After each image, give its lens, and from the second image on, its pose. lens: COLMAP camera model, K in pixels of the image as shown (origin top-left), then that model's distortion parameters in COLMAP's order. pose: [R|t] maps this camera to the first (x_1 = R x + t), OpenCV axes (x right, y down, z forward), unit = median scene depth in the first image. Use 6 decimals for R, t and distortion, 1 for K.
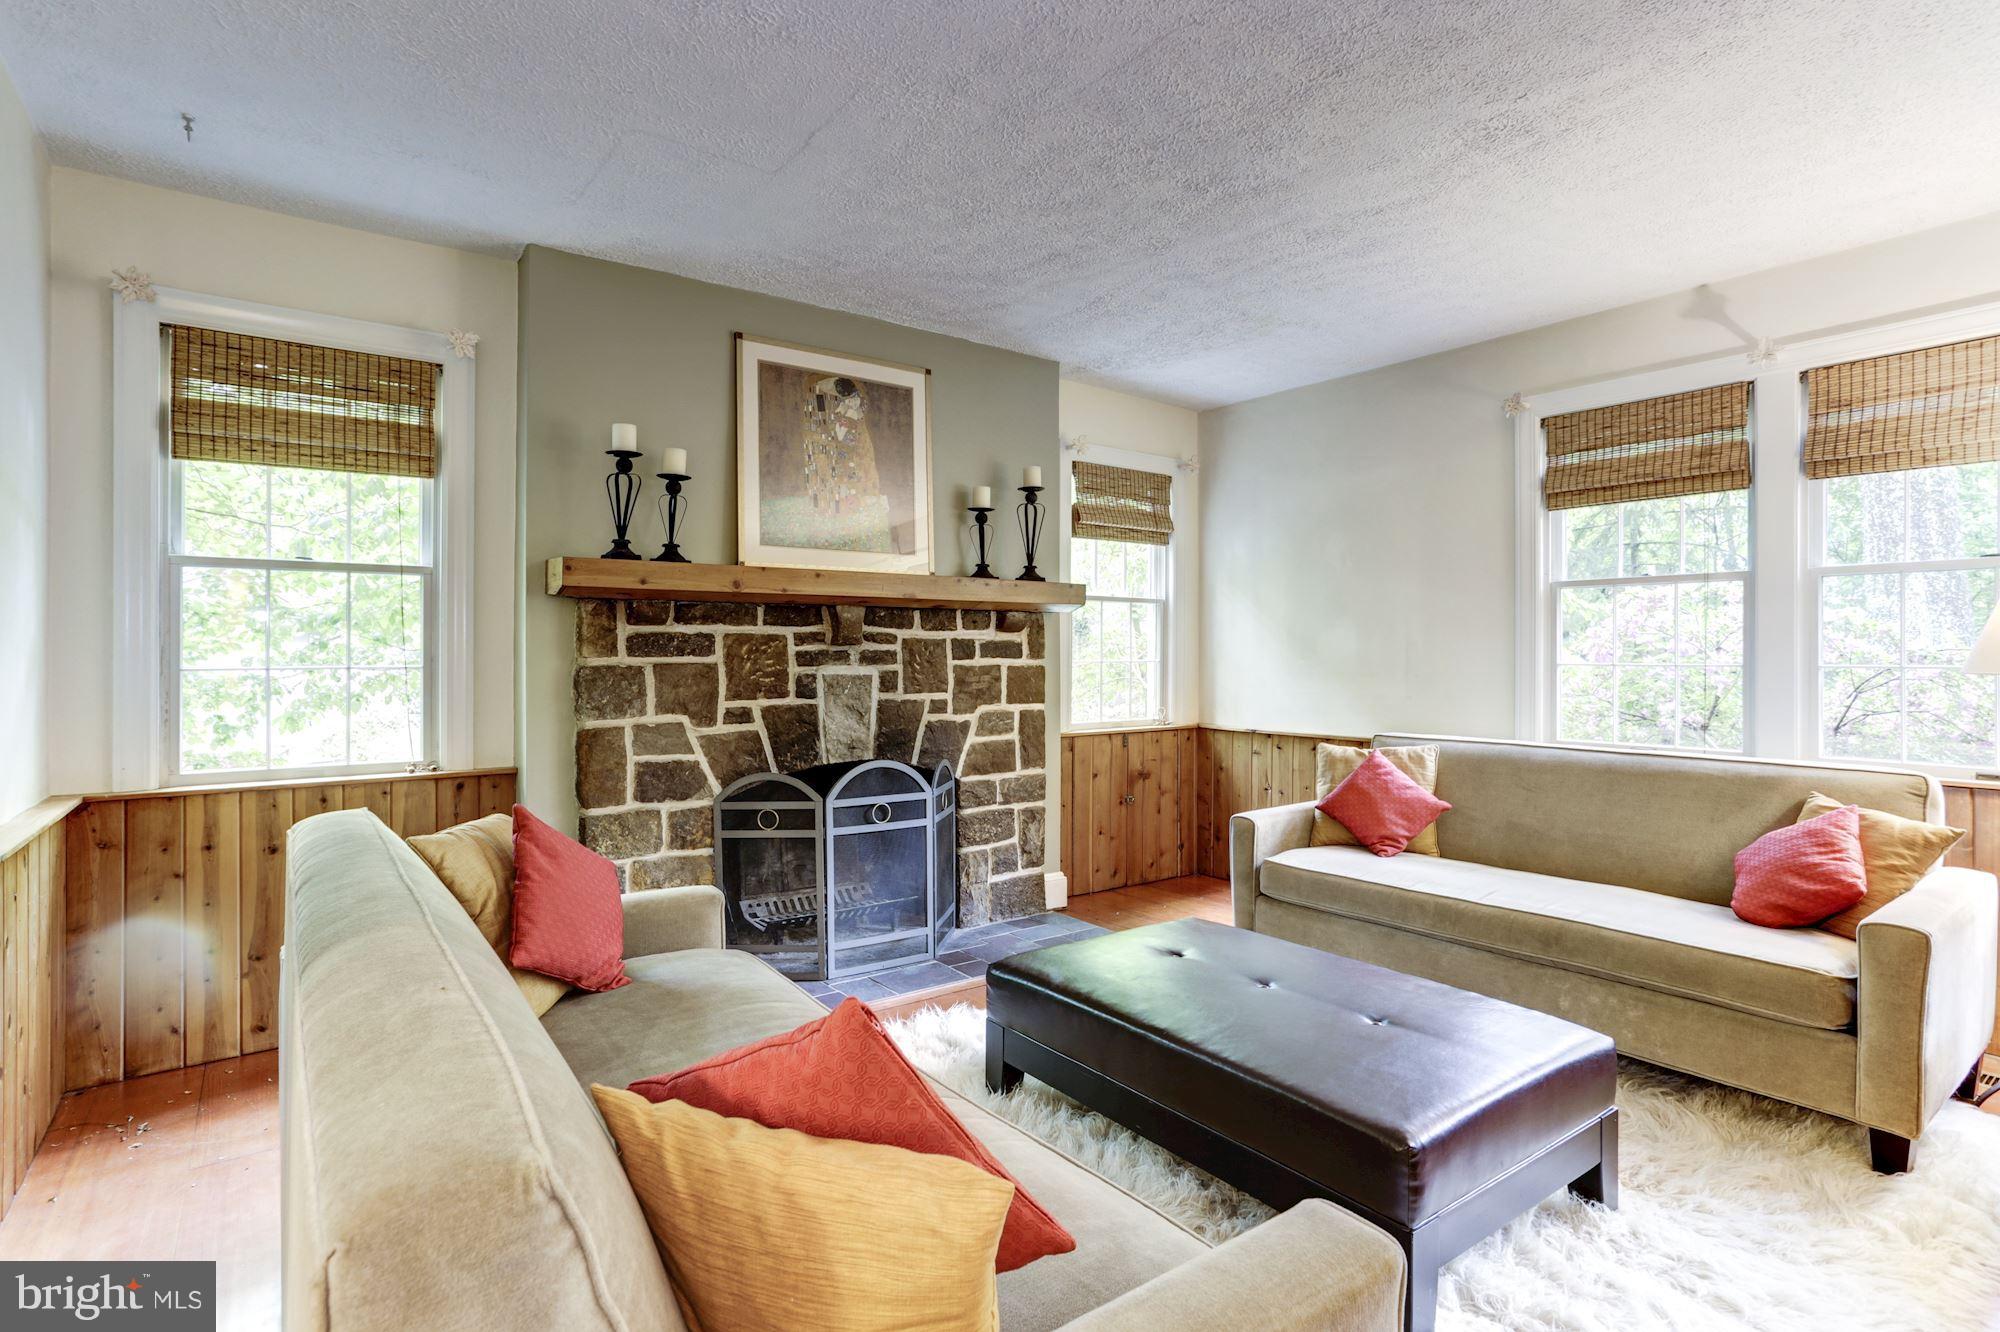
lens RADIAL K [[995.2, 0, 988.6], [0, 995.2, 658.2], [0, 0, 1]] dist [-0.001673, 0.000028]
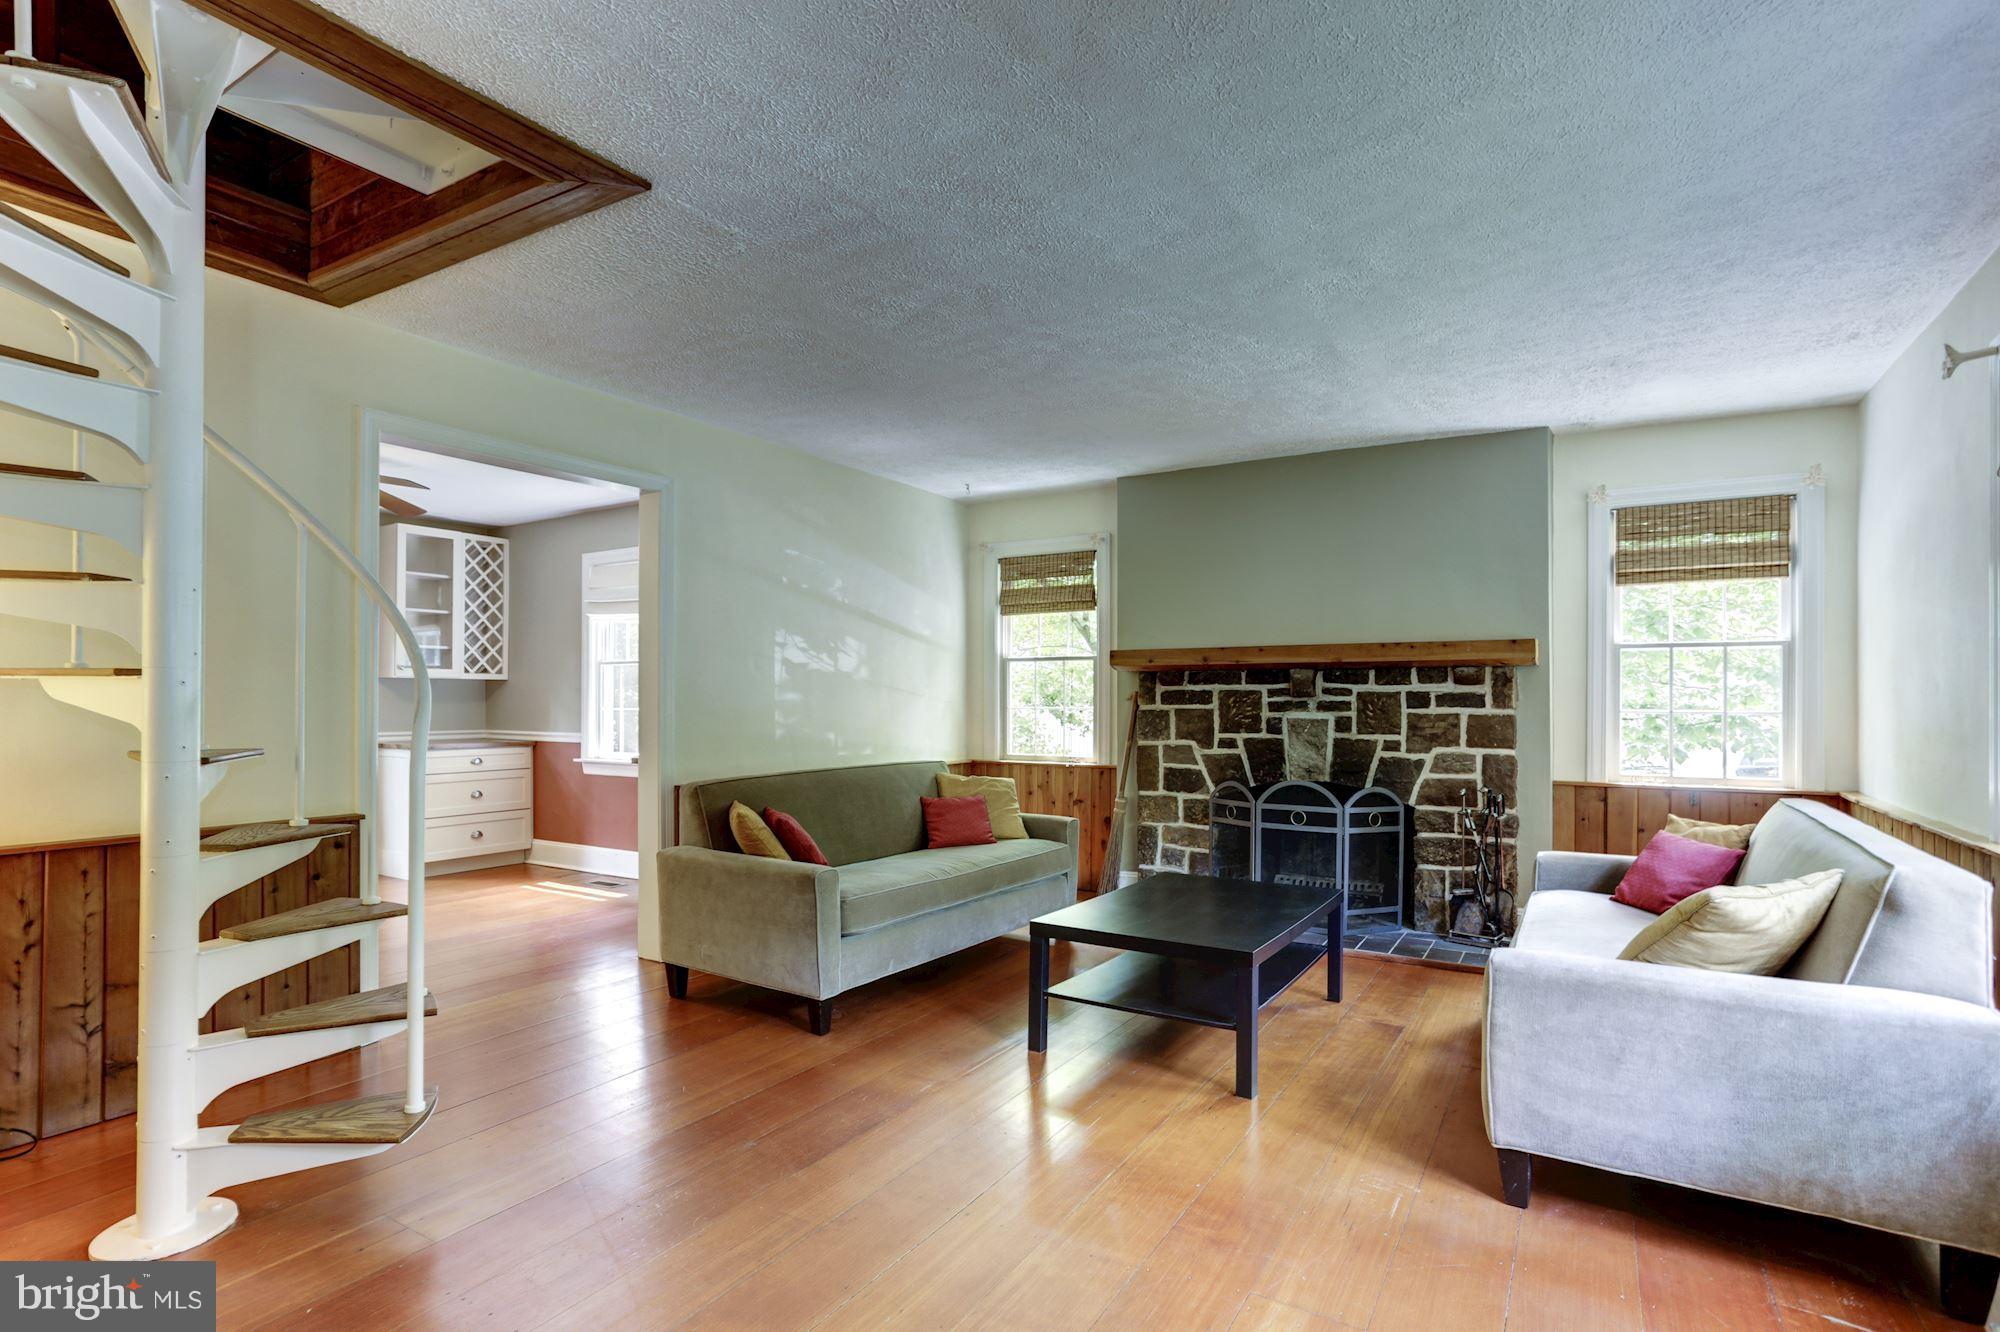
lens RADIAL K [[995.2, 0, 988.6], [0, 995.2, 658.2], [0, 0, 1]] dist [-0.001673, 0.000028]
pose [[0.396865, -0.032184, -0.917312, 0.964507], [-0.000310, 0.999380, -0.035198, -0.018601], [0.917877, 0.014253, 0.396610, 0.042464]]
